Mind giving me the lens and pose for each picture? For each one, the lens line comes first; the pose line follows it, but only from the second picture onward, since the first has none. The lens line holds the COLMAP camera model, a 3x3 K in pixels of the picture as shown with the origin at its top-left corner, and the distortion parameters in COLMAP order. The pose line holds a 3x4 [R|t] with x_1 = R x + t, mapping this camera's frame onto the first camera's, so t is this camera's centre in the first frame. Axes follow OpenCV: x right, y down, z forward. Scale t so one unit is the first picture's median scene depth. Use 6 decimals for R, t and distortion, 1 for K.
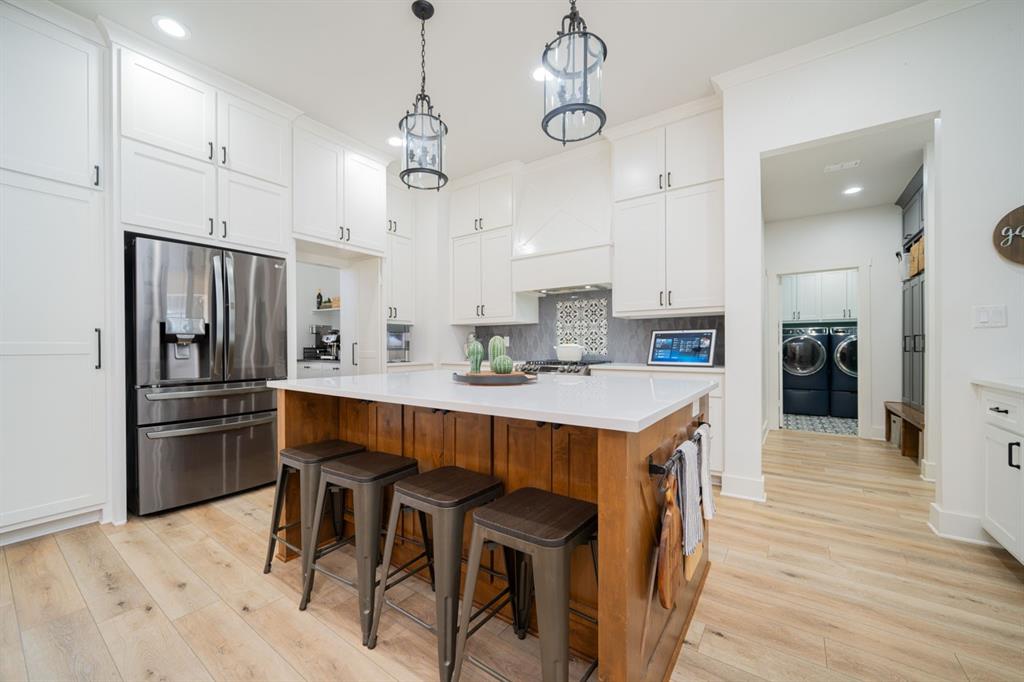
lens RADIAL K [[399.4, 0, 514.1], [0, 399.4, 345.7], [0, 0, 1]] dist [-0.000855, -0.000090]
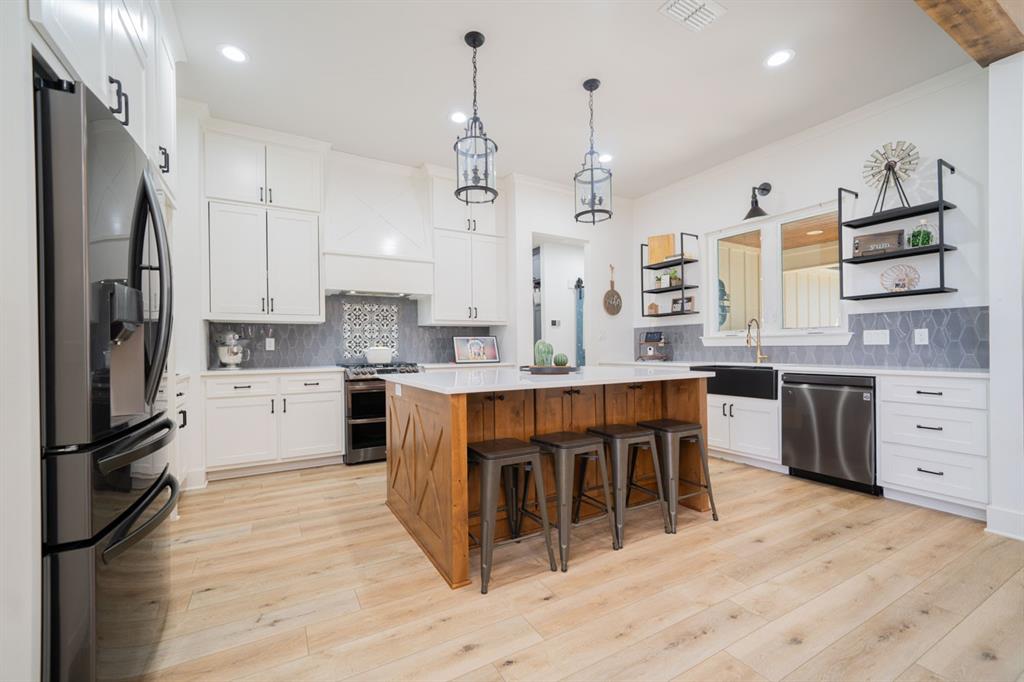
lens RADIAL K [[399.4, 0, 513.3], [0, 399.4, 343.8], [0, 0, 1]] dist [-0.000855, -0.000090]
pose [[0.424772, 0.012580, 0.905213, -0.638643], [0.015956, 0.999644, -0.021379, 0.015637], [-0.905160, 0.023525, 0.424420, 0.250391]]
